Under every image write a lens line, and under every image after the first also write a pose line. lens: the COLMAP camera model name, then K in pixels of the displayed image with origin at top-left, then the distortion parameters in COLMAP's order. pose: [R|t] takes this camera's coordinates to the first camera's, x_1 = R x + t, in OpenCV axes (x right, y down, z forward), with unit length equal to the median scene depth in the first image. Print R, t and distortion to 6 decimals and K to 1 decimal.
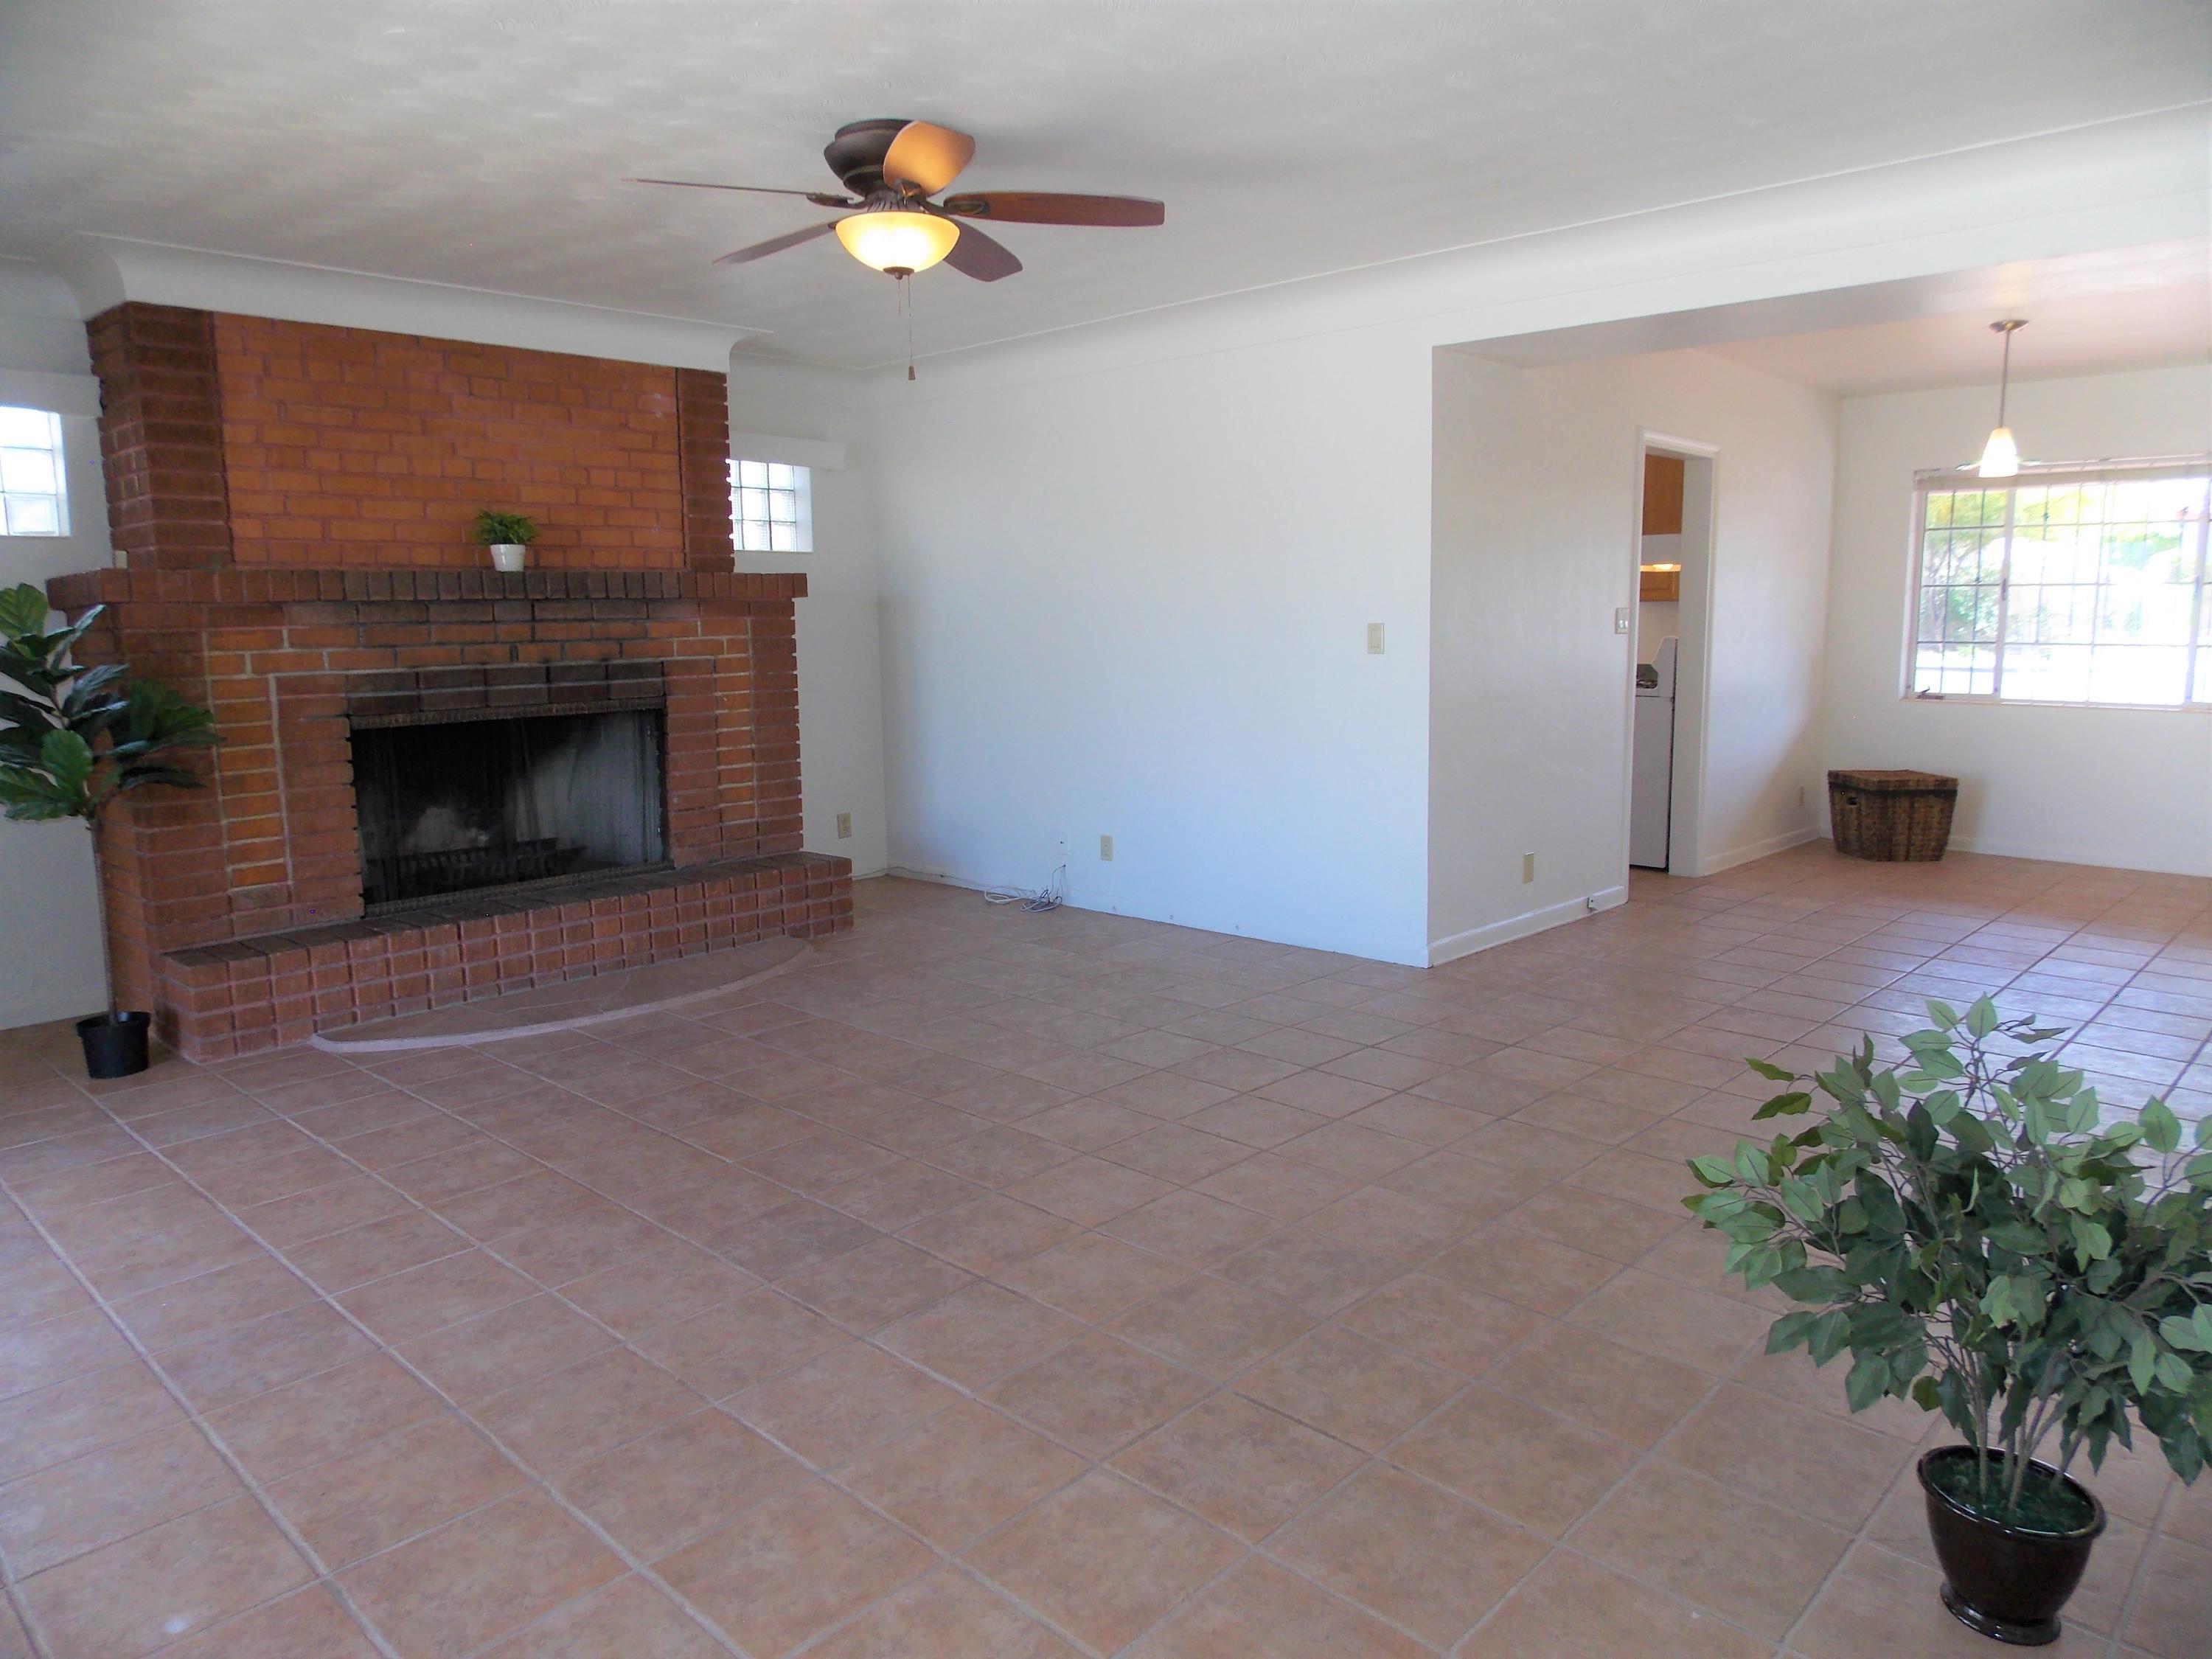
lens RADIAL K [[1464.4, 0, 1107.0], [0, 1464.4, 810.9], [0, 0, 1]] dist [0.012876, -0.015173]
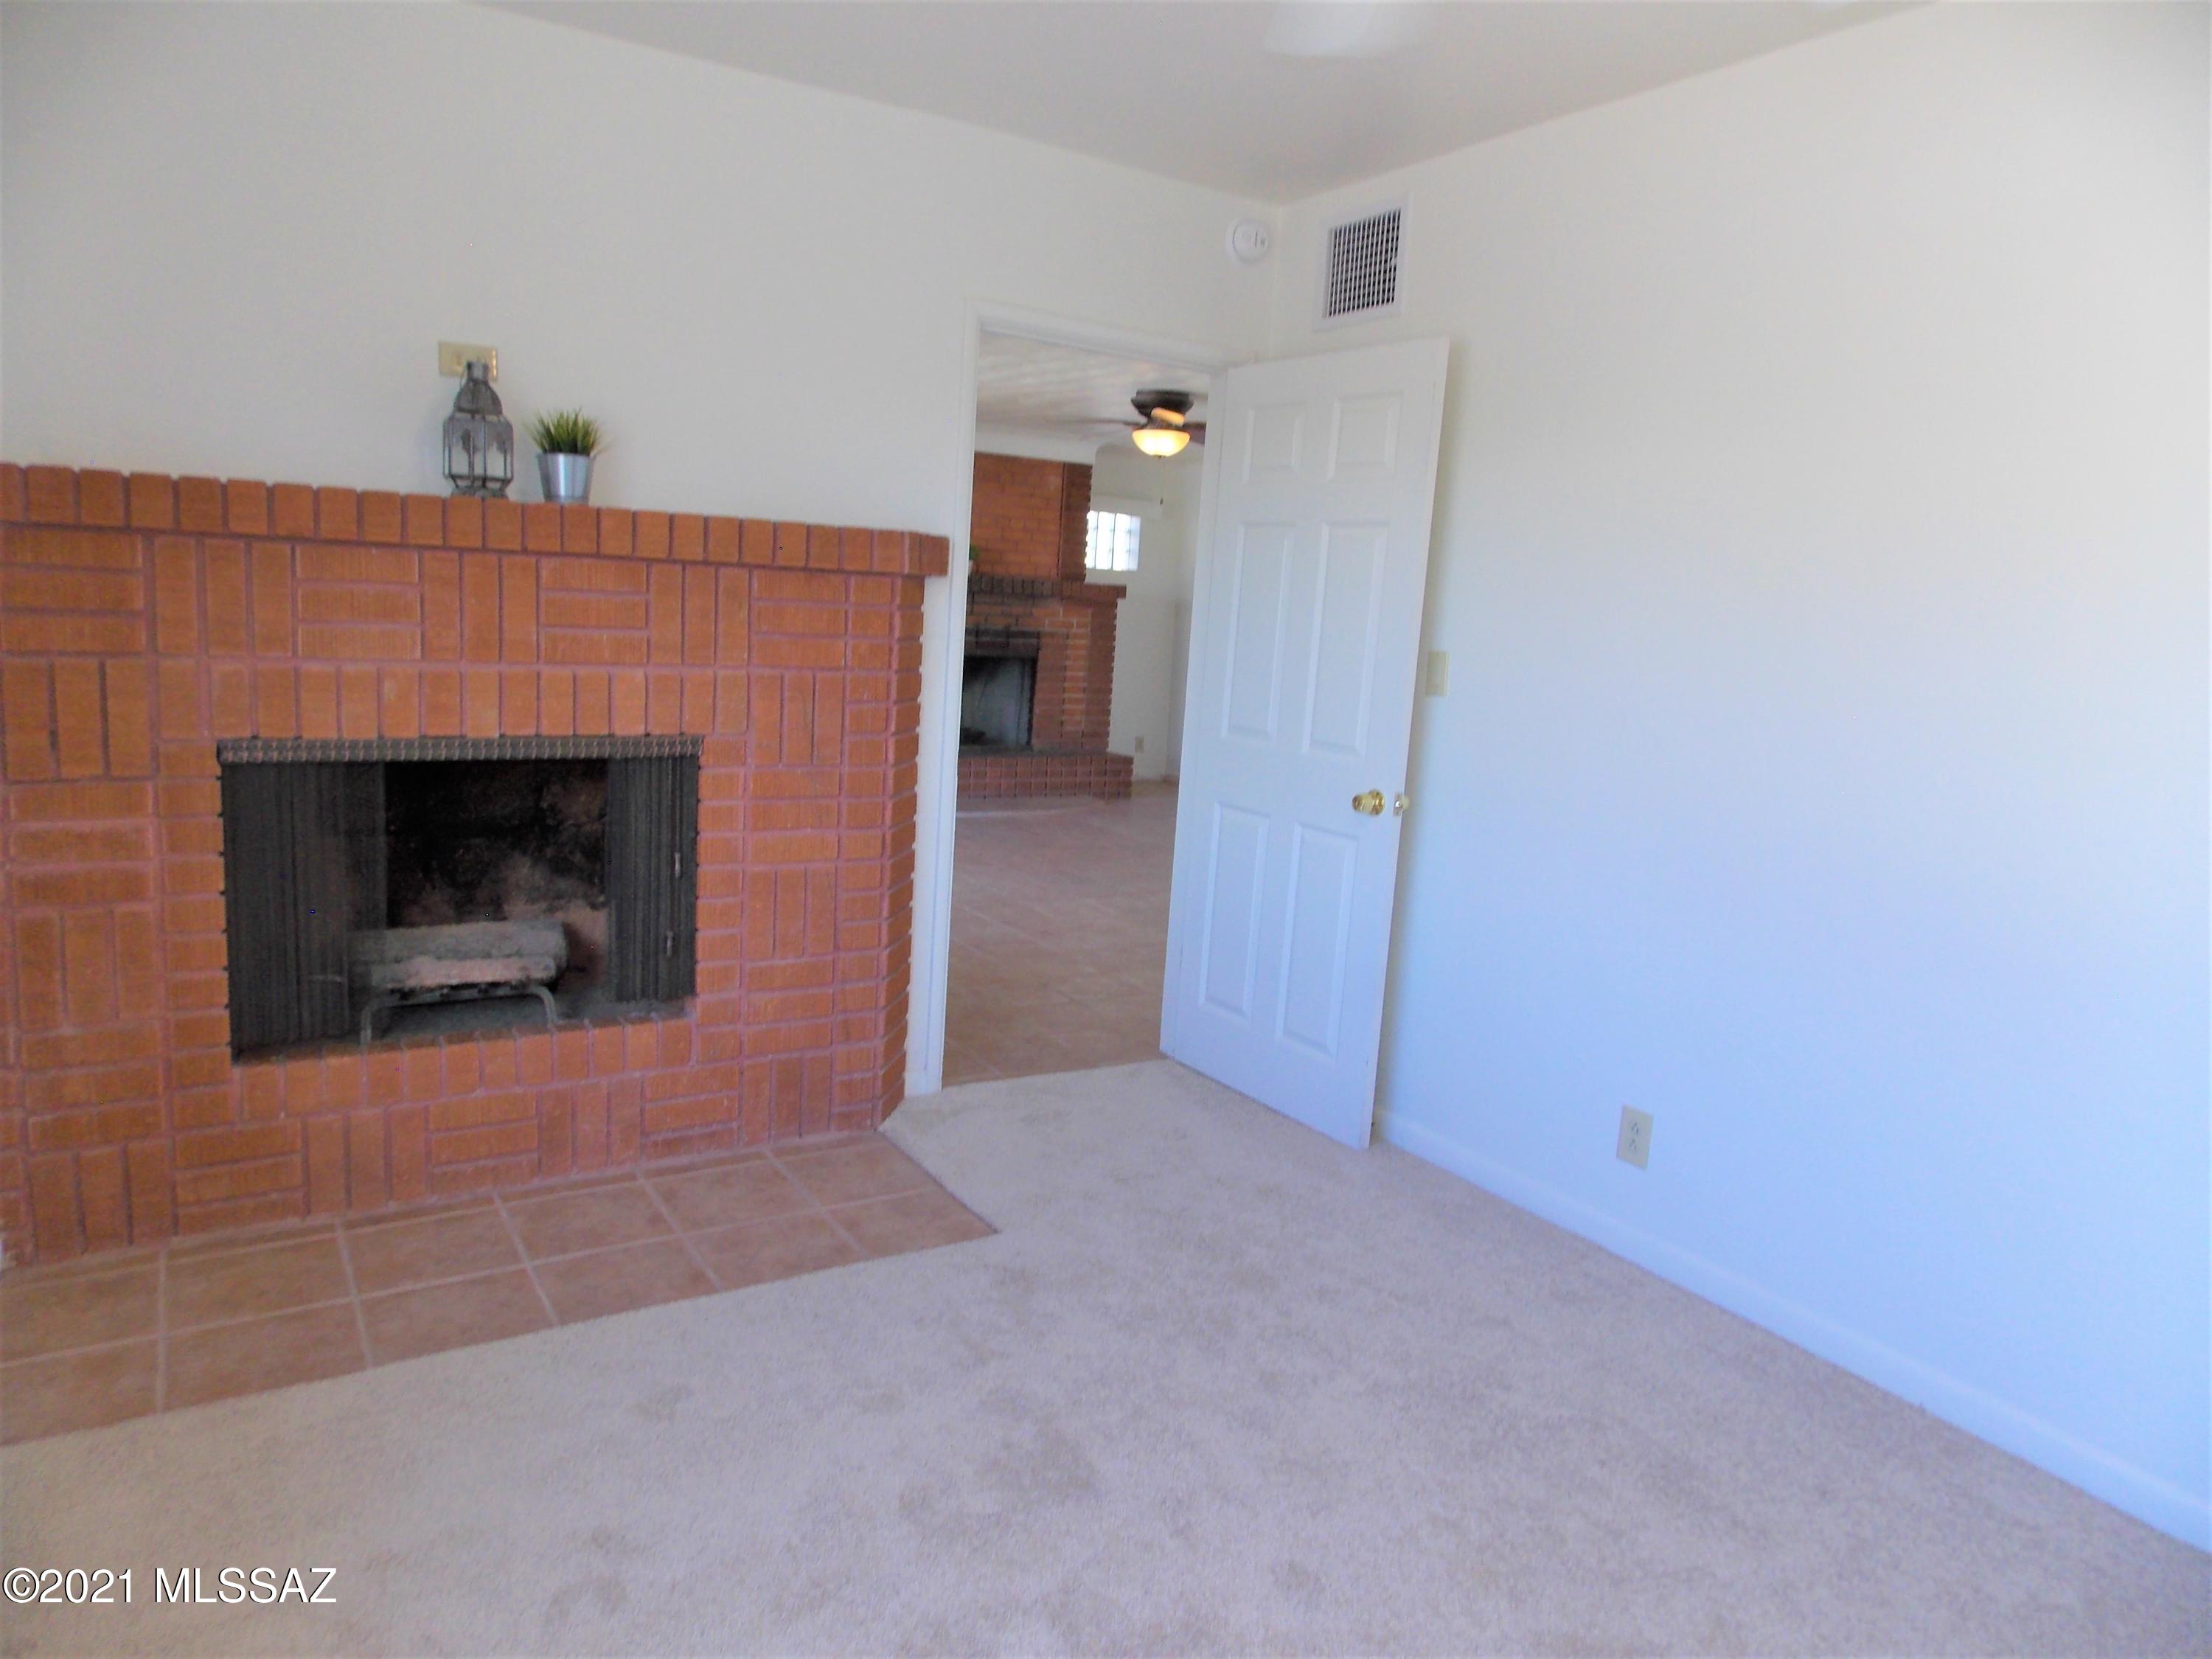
lens RADIAL K [[1464.4, 0, 1100.7], [0, 1464.4, 817.6], [0, 0, 1]] dist [0.012876, -0.015173]
pose [[0.963909, 0.106914, -0.243819, 0.217842], [-0.105221, 0.994248, 0.019997, 0.076838], [0.244555, 0.006380, 0.969614, -0.674042]]
